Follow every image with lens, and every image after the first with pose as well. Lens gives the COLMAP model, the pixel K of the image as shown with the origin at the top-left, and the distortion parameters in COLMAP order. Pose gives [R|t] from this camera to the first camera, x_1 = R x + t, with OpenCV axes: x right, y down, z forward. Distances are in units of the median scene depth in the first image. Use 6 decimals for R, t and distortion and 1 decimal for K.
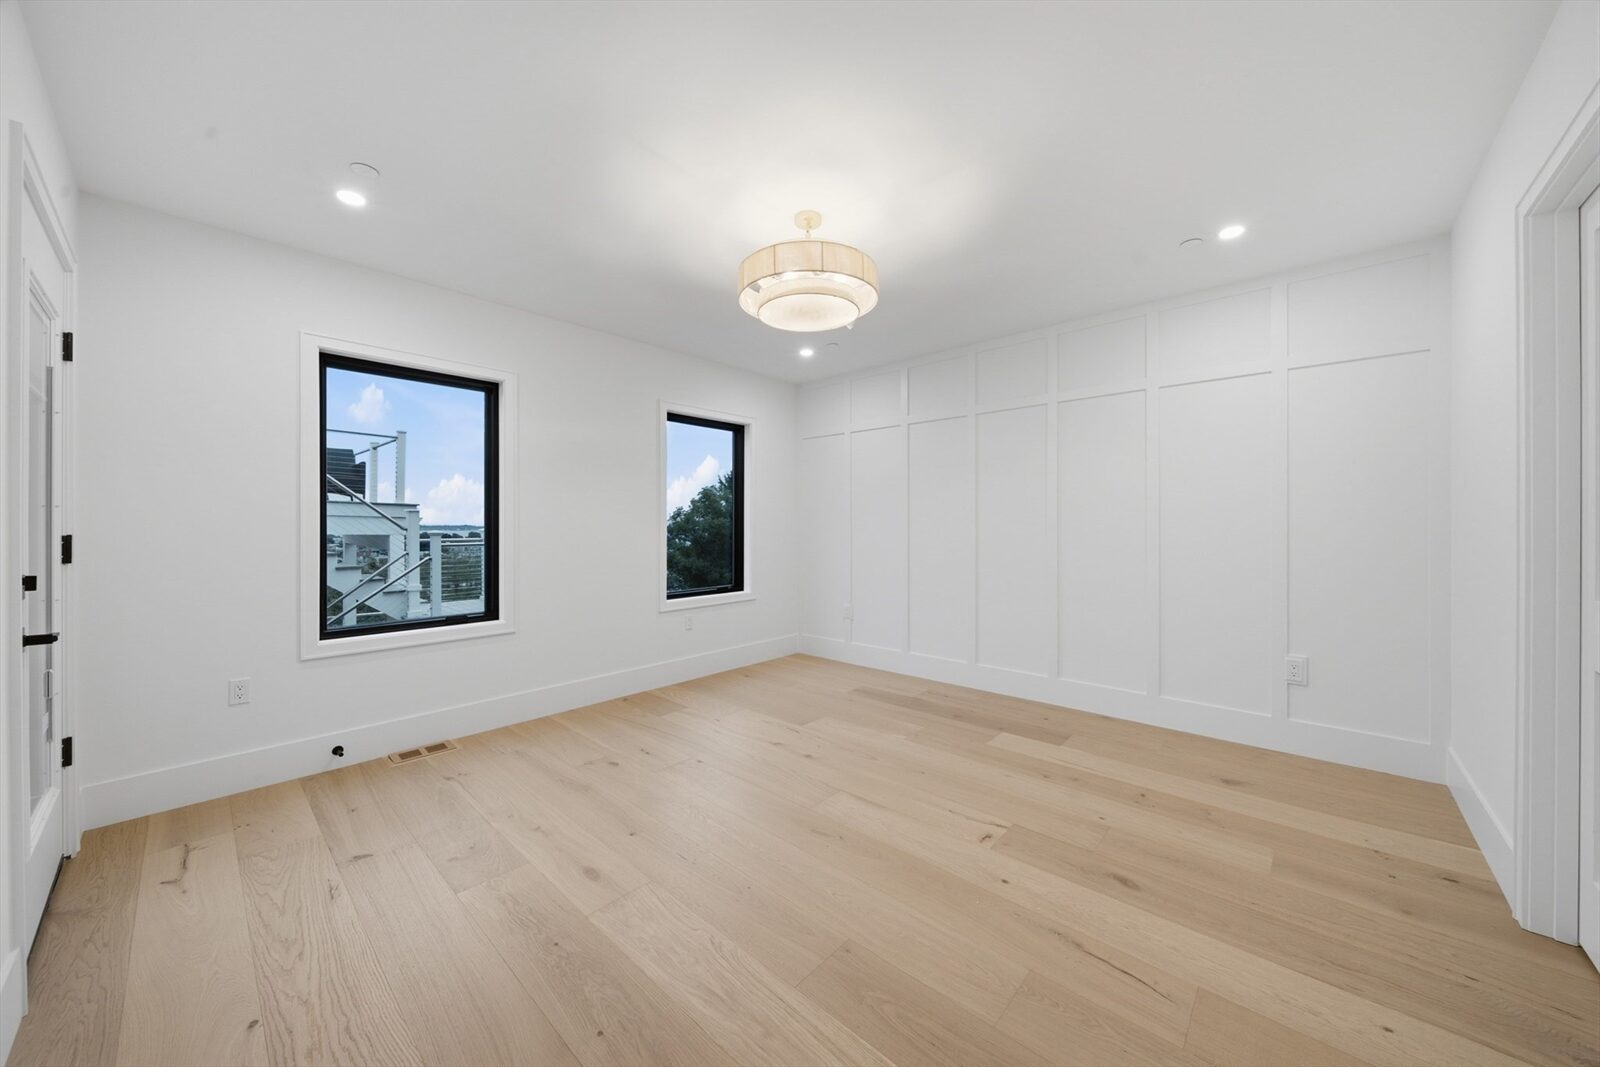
lens RADIAL K [[563.0, 0, 806.0], [0, 563.0, 525.3], [0, 0, 1]] dist [-0.000683, -0.000370]
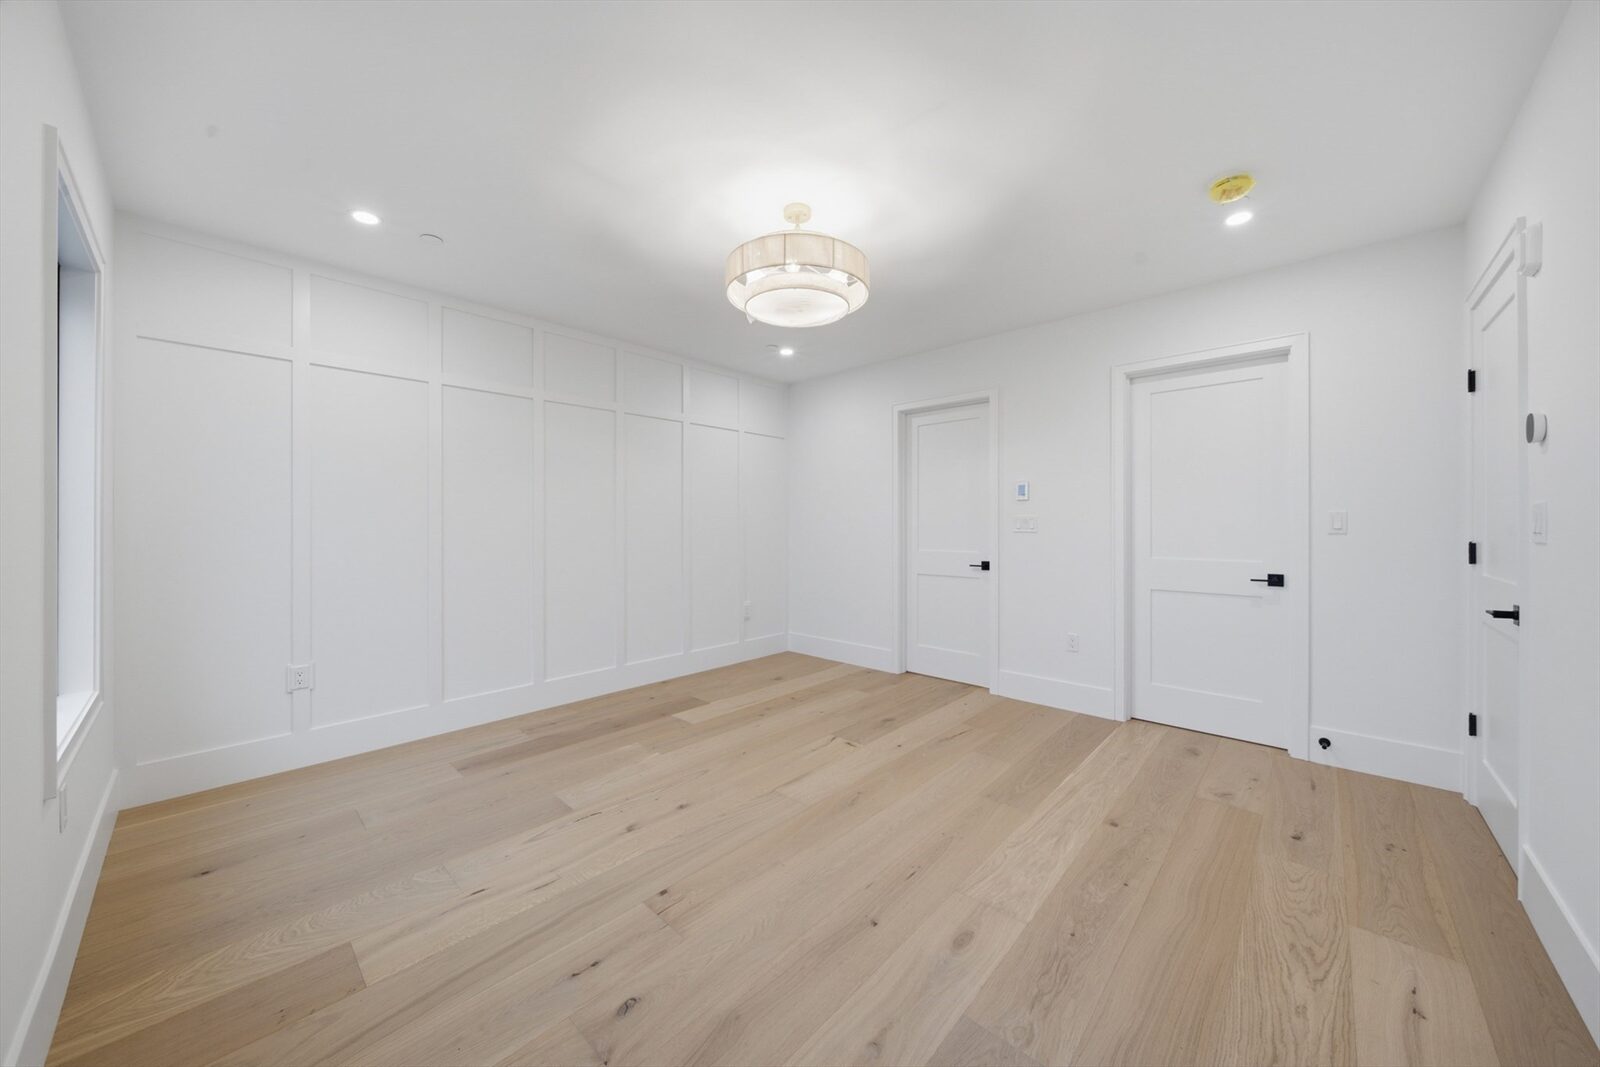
lens RADIAL K [[563.0, 0, 806.0], [0, 563.0, 525.3], [0, 0, 1]] dist [-0.000683, -0.000370]
pose [[0.001637, 0.000885, 0.999998, -0.908090], [0.002119, 0.999997, -0.000889, 0.006472], [-0.999996, 0.002120, 0.001635, 0.920871]]
